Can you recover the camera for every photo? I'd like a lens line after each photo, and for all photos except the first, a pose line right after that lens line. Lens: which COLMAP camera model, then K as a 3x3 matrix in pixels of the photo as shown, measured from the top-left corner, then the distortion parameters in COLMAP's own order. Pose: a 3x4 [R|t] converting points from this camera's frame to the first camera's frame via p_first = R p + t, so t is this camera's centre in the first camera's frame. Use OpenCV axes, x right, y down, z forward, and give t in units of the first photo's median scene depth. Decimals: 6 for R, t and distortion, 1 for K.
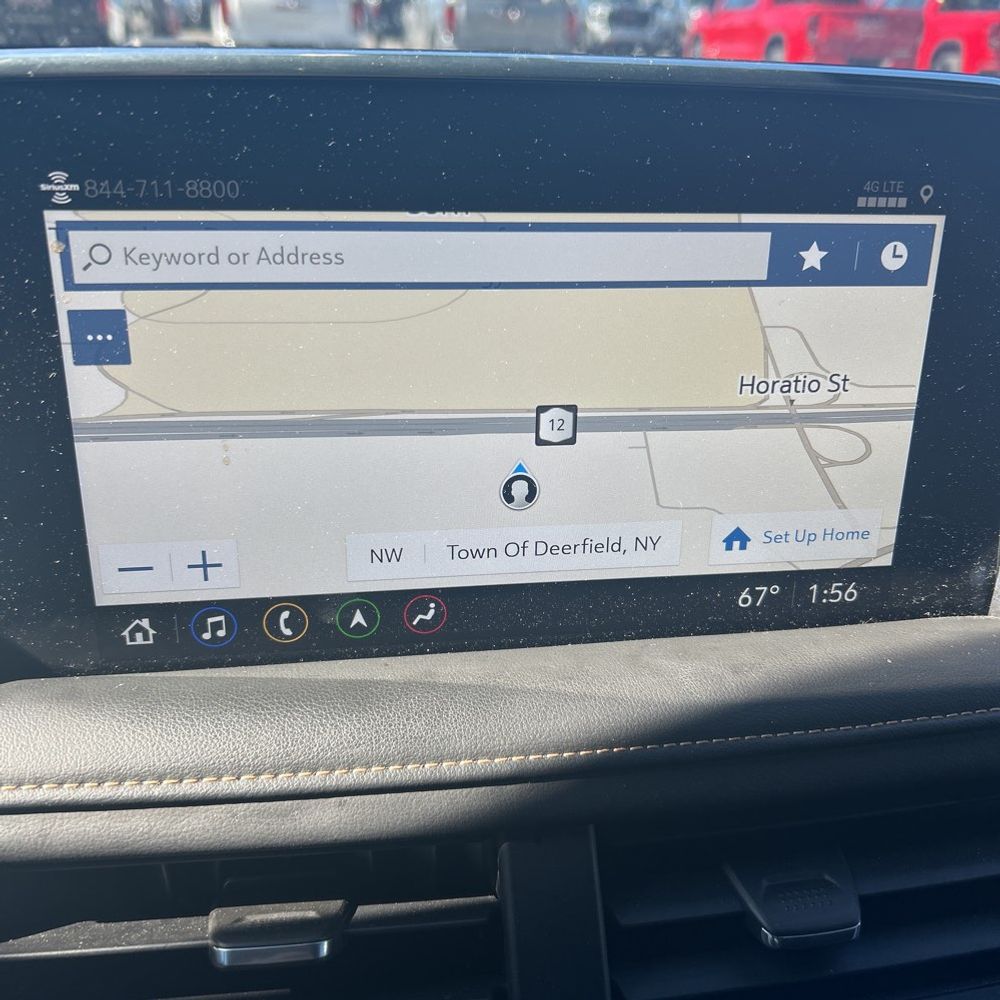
lens RADIAL K [[1006.4, 0, 513.4], [0, 1006.4, 503.2], [0, 0, 1]] dist [0.044090, -0.041596]
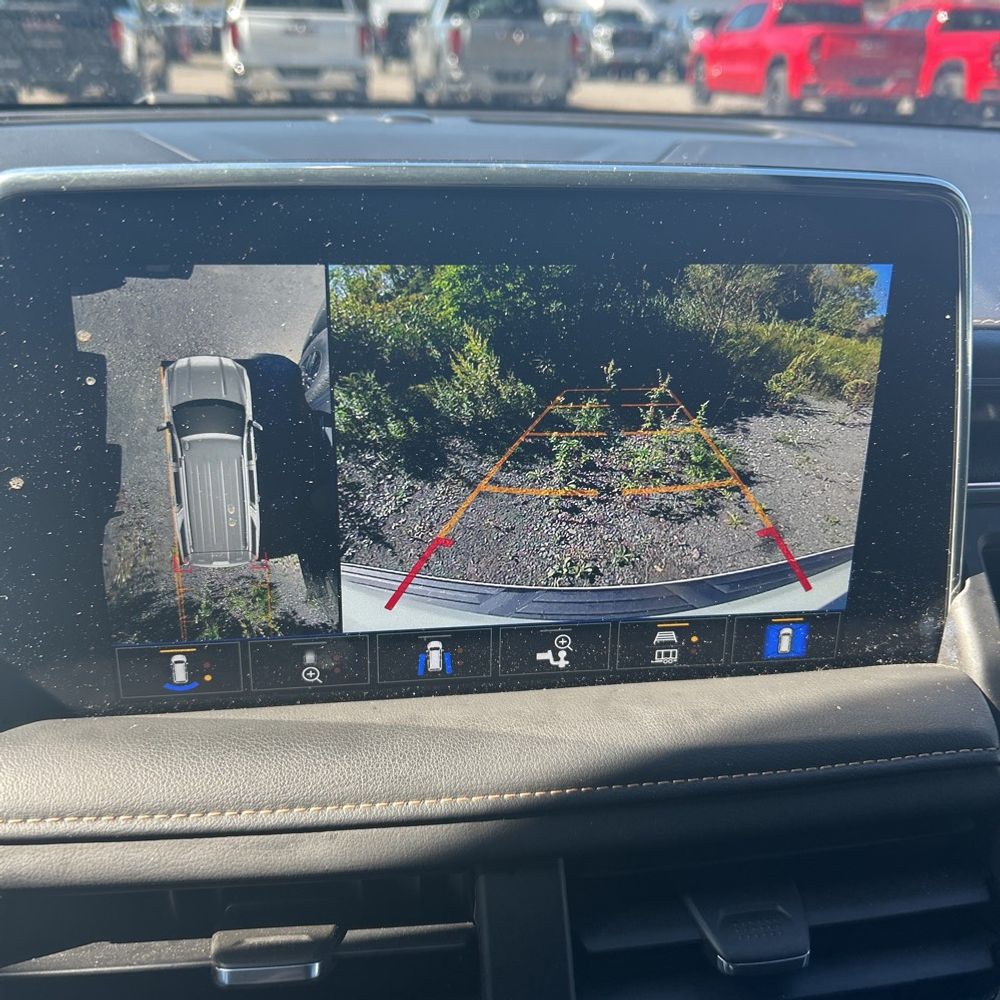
lens RADIAL K [[1010.2, 0, 498.3], [0, 1010.2, 495.7], [0, 0, 1]] dist [0.037190, -0.024700]
pose [[0.999801, 0.003626, -0.019634, 0.028691], [-0.004005, 0.999806, -0.019275, -0.050291], [0.019560, 0.019350, 0.999621, -0.101023]]
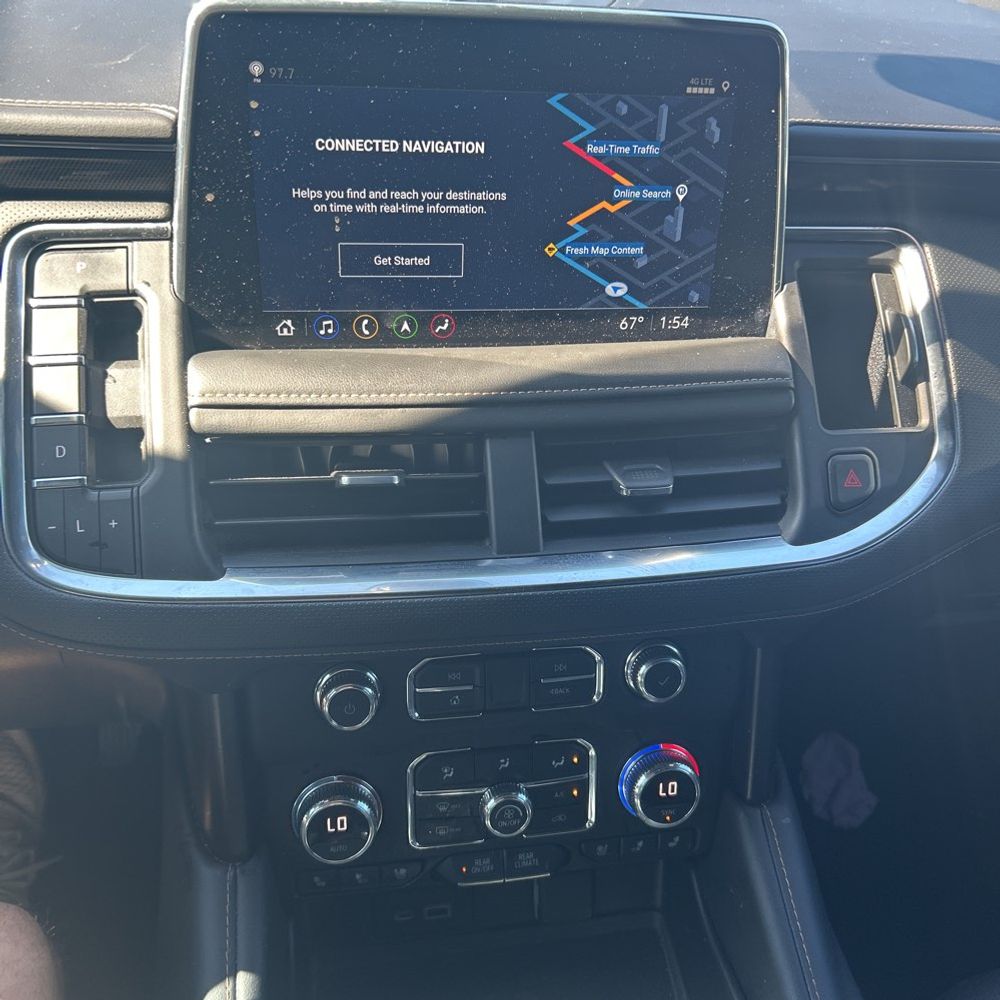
lens RADIAL K [[1071.7, 0, 505.8], [0, 1071.7, 499.8], [0, 0, 1]] dist [0.157586, -0.319117]
pose [[0.999325, 0.012567, 0.034510, -0.040369], [-0.015631, 0.995820, 0.089985, 0.258123], [-0.033235, -0.090464, 0.995345, -0.981146]]
